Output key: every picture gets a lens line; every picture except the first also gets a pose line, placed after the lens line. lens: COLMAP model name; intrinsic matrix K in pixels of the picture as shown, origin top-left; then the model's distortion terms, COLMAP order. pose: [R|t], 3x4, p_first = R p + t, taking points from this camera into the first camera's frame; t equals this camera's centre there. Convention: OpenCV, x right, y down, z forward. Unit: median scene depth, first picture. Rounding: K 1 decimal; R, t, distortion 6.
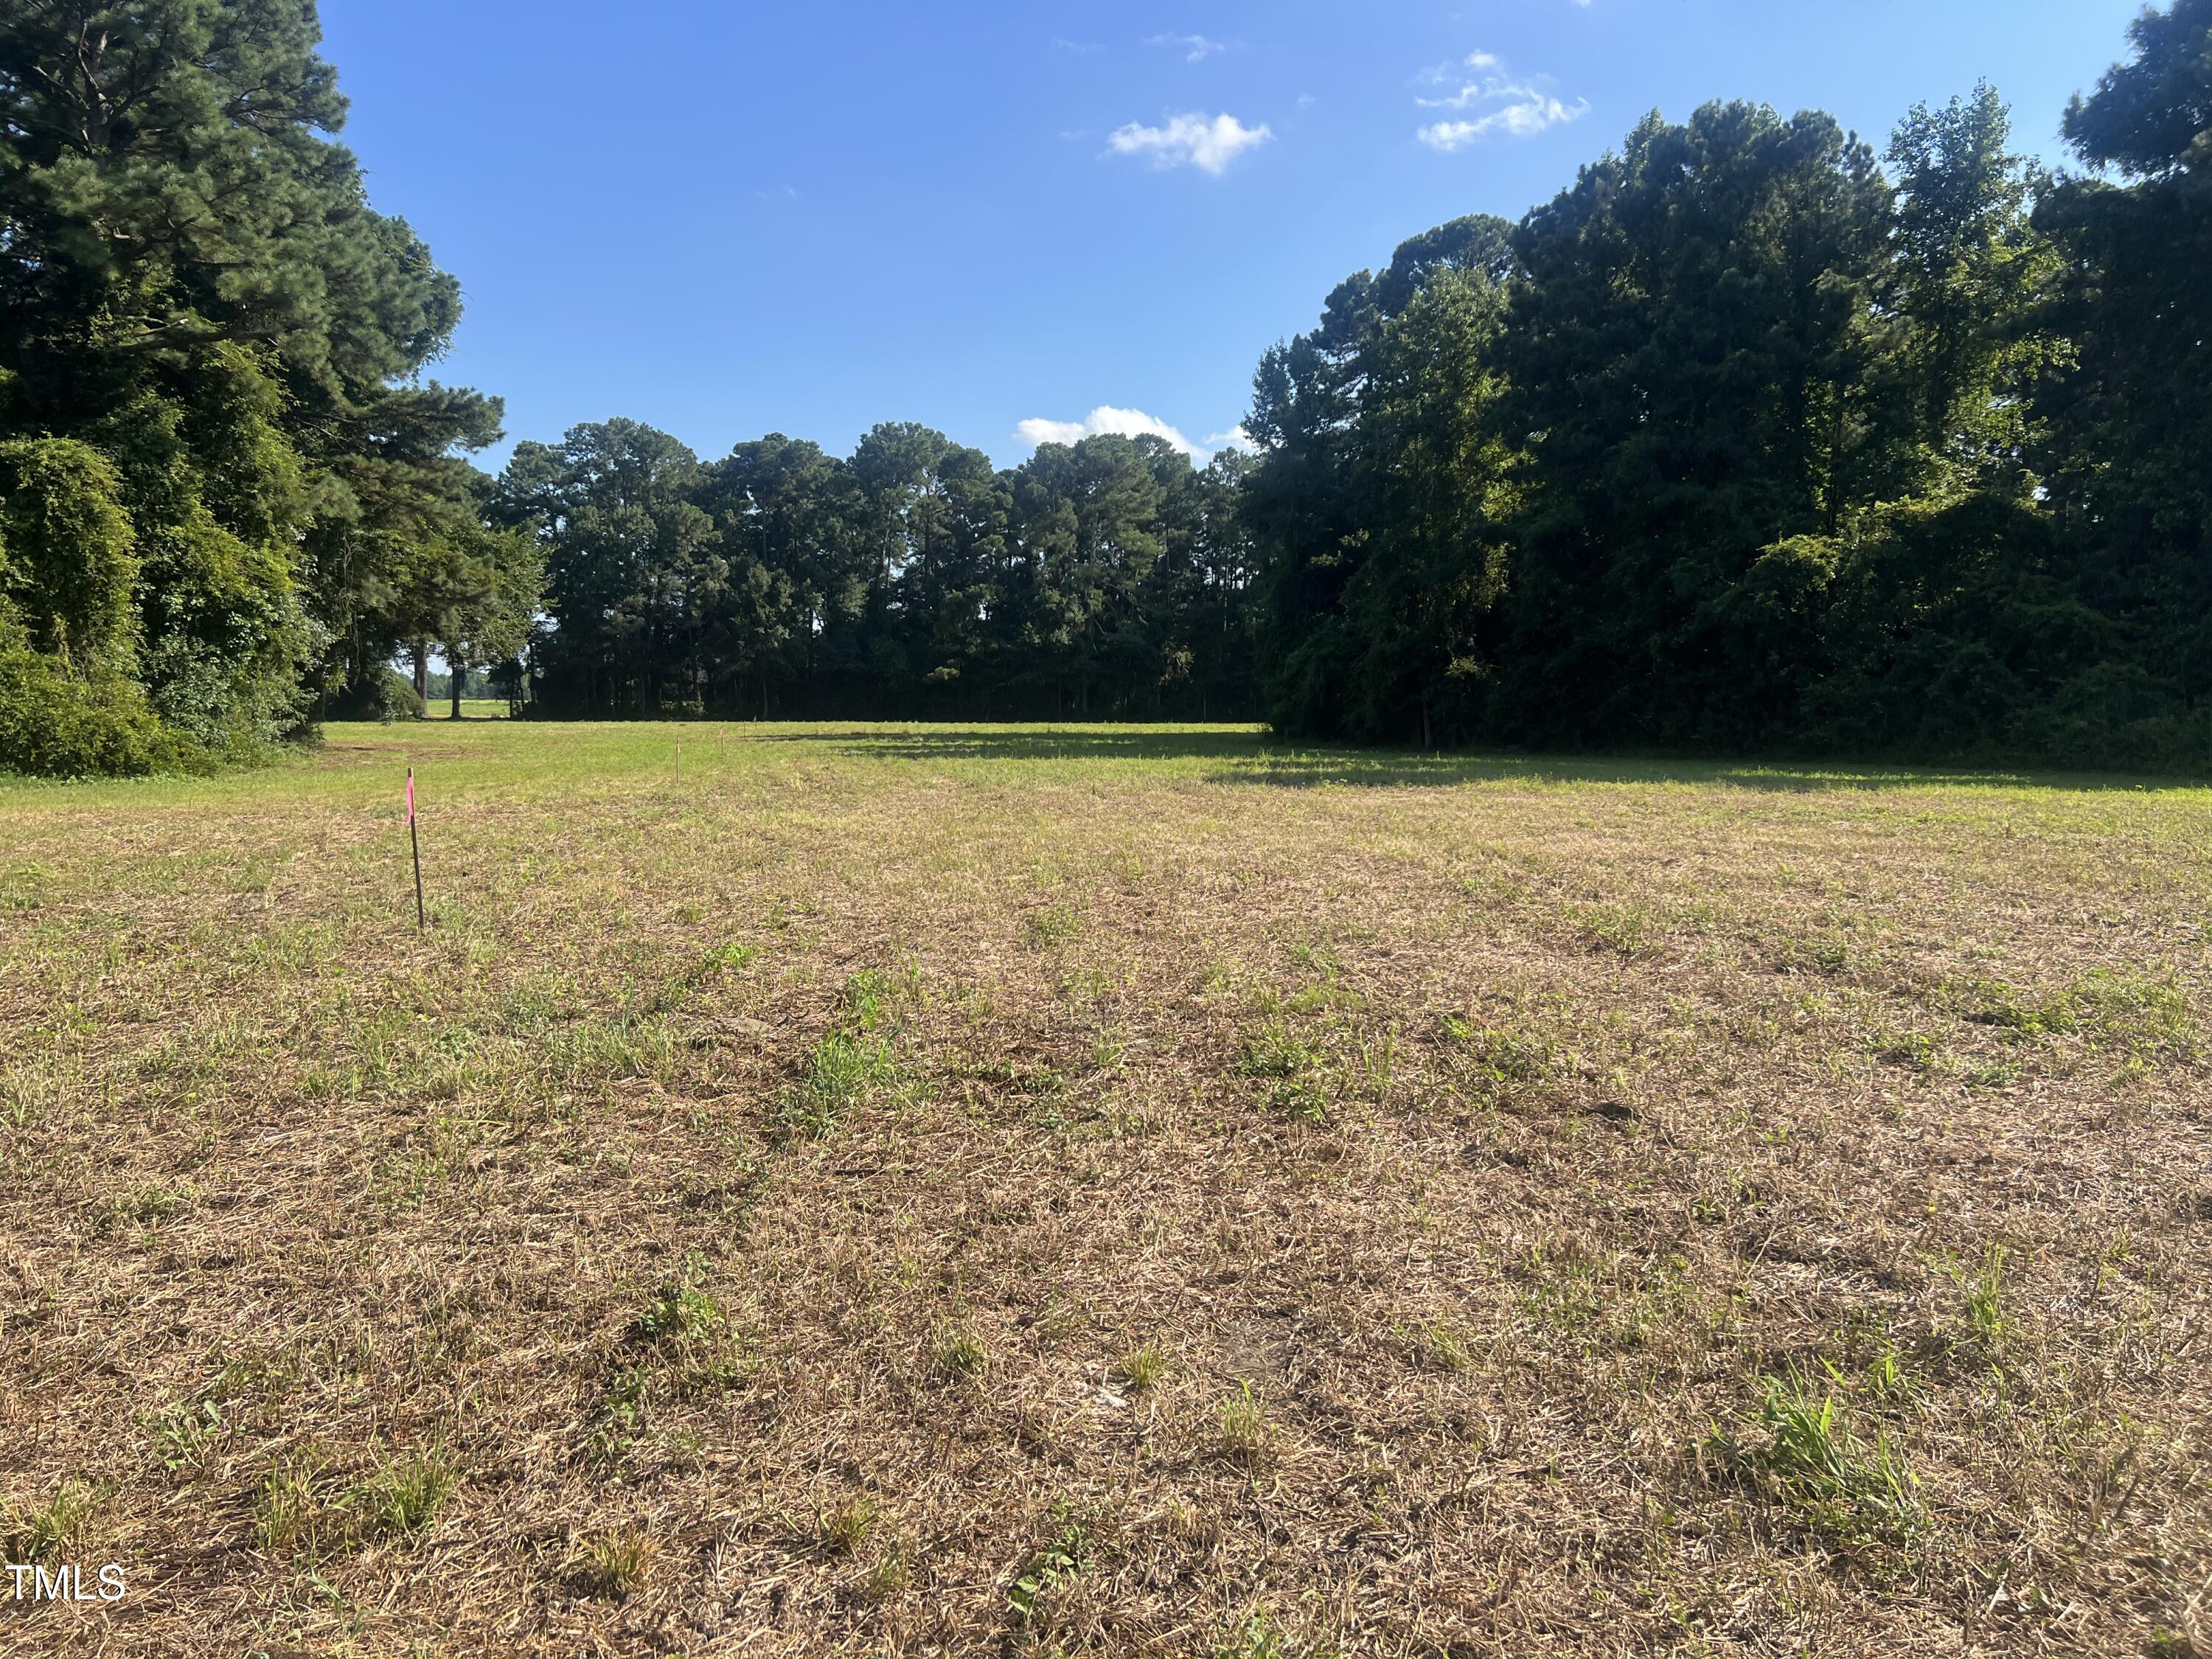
lens RADIAL K [[1708.0, 0, 1096.3], [0, 1708.0, 849.5], [0, 0, 1]] dist [0.064815, -0.078691]
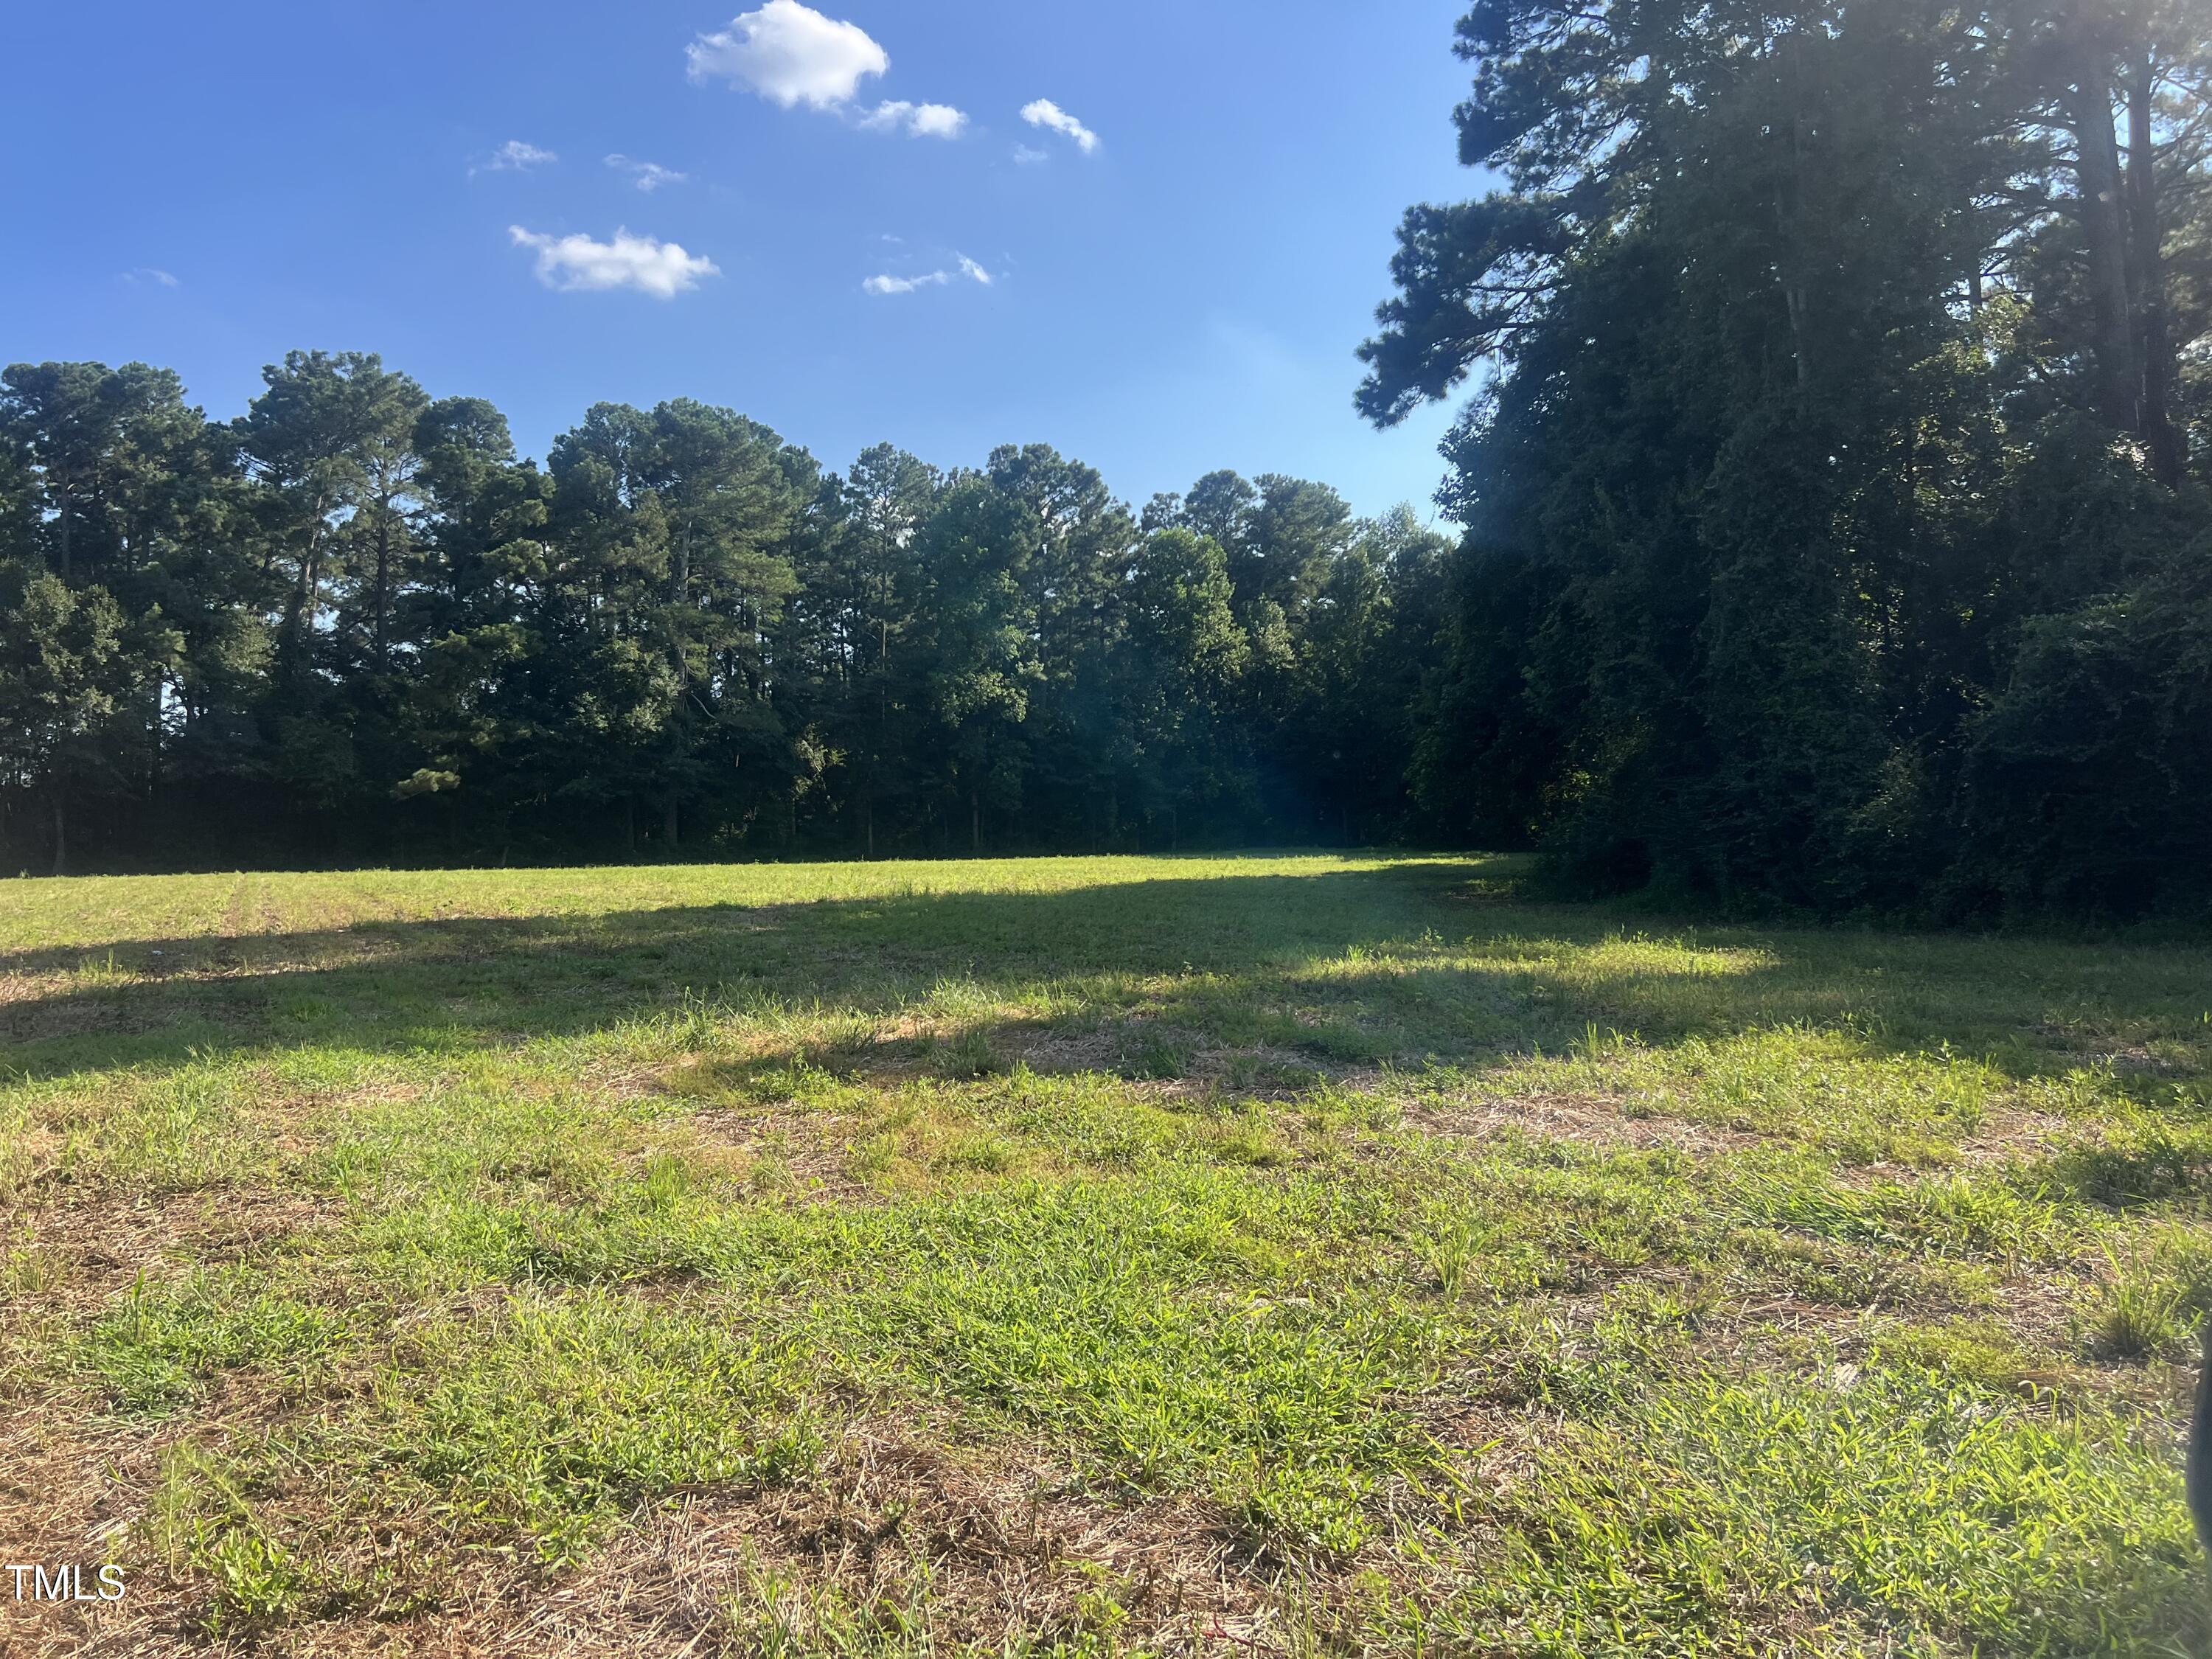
lens RADIAL K [[1708.0, 0, 1096.4], [0, 1708.0, 827.6], [0, 0, 1]] dist [0.064815, -0.078691]
pose [[0.949009, -0.012623, 0.314996, -0.016596], [0.042522, 0.995193, -0.088225, -0.008014], [-0.312368, 0.097121, 0.944984, 0.111787]]
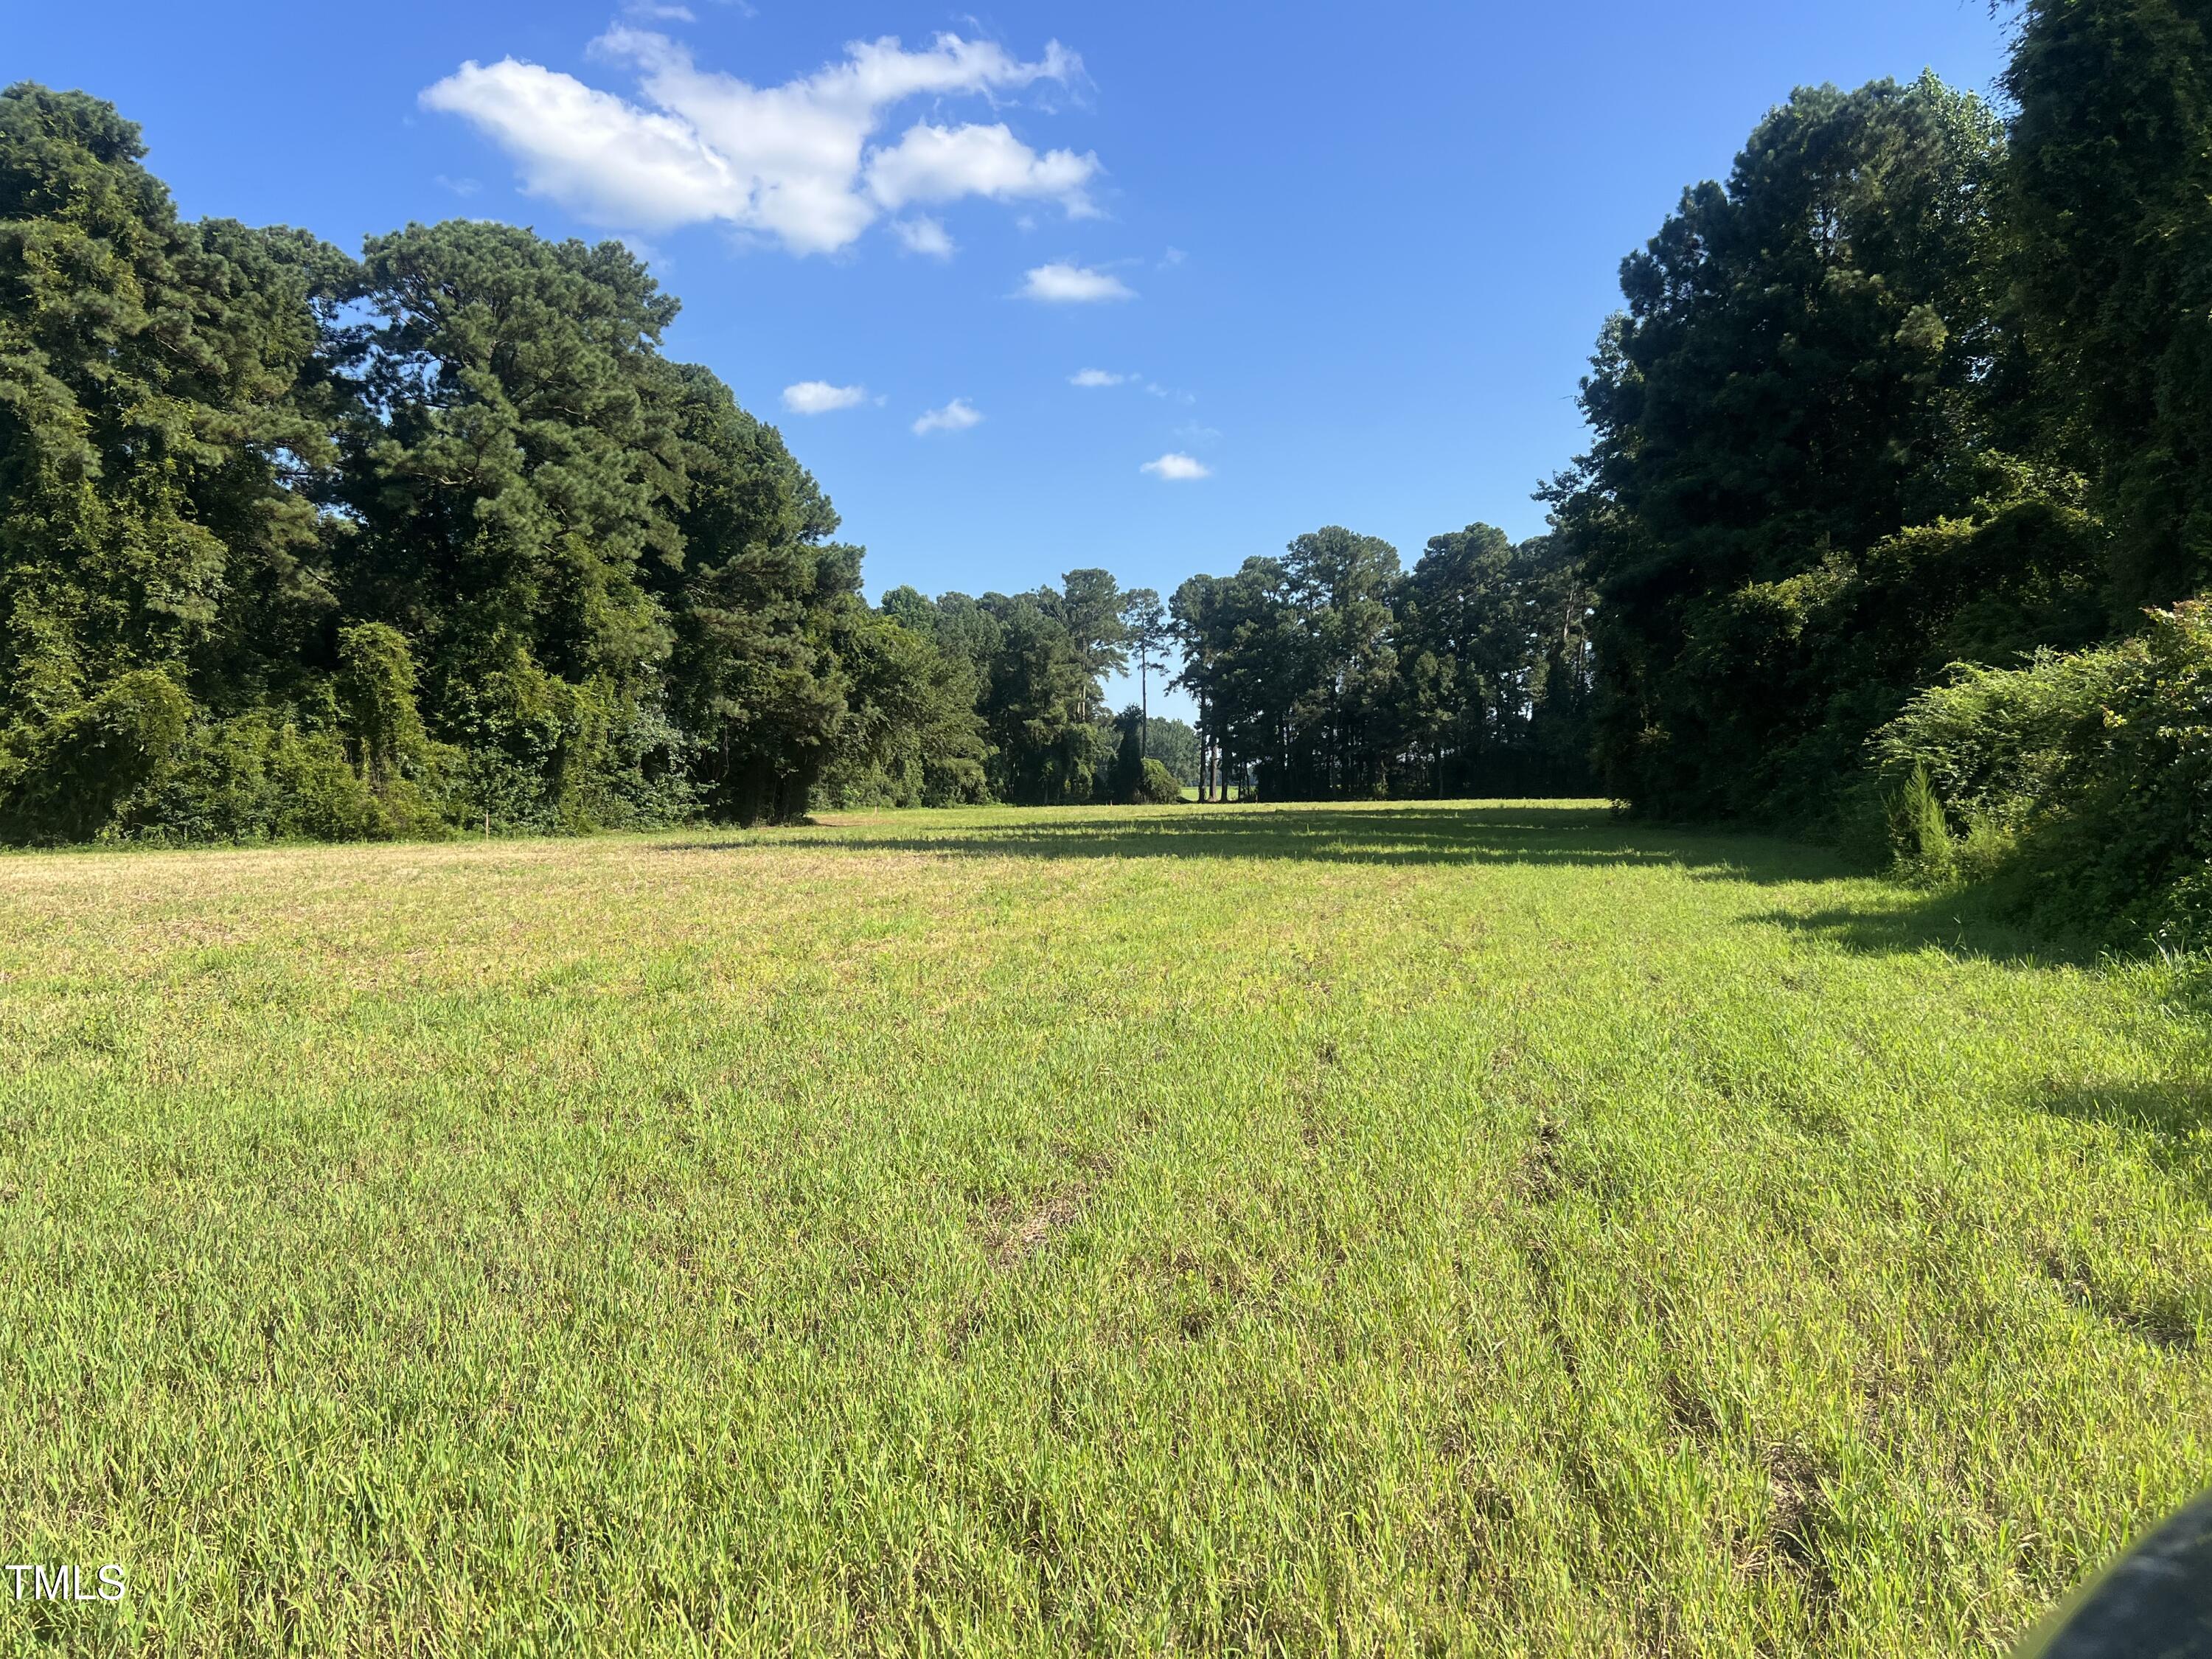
lens RADIAL K [[1708.0, 0, 1117.8], [0, 1708.0, 850.7], [0, 0, 1]] dist [0.064815, -0.078691]
pose [[0.824275, 0.004917, -0.566169, 0.065744], [-0.031501, 0.998812, -0.037188, 0.000096], [0.565313, 0.048488, 0.823450, 0.009802]]
